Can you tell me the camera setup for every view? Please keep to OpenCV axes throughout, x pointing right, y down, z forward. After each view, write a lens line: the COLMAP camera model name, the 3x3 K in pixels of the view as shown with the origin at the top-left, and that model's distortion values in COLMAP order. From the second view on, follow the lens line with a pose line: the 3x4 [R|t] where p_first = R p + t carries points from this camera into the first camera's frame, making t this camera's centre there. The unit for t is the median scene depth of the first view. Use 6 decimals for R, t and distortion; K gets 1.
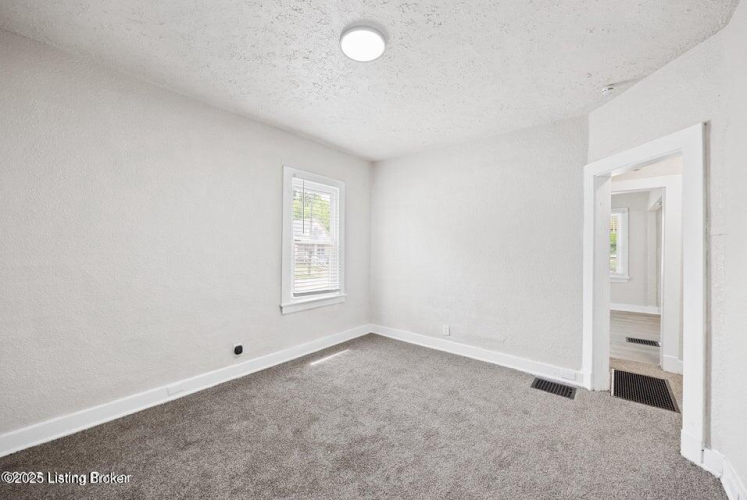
lens RADIAL K [[293.4, 0, 373.1], [0, 293.4, 247.2], [0, 0, 1]] dist [-0.003469, -0.000359]
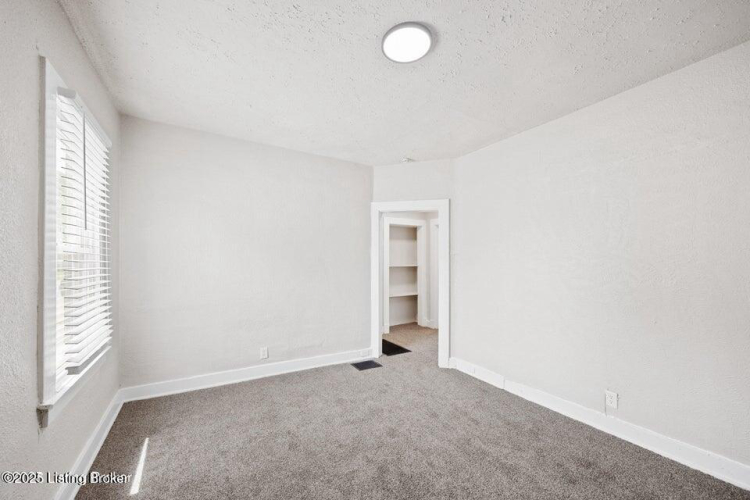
lens RADIAL K [[294.6, 0, 374.3], [0, 294.6, 258.0], [0, 0, 1]] dist [-0.003469, -0.000359]
pose [[0.332638, -0.000382, 0.943054, -0.627733], [-0.004425, 0.999988, 0.001966, -0.010346], [-0.943044, -0.004827, 0.332632, 0.512587]]
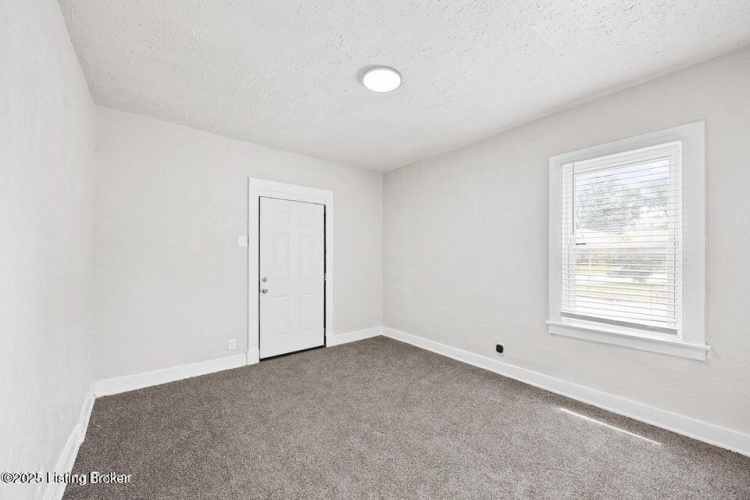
lens RADIAL K [[294.6, 0, 376.7], [0, 294.6, 253.2], [0, 0, 1]] dist [-0.003469, -0.000359]
pose [[-0.217128, -0.018416, -0.975969, 0.721403], [-0.000633, 0.999824, -0.018725, 0.017576], [0.976143, -0.003448, -0.217102, 0.804536]]
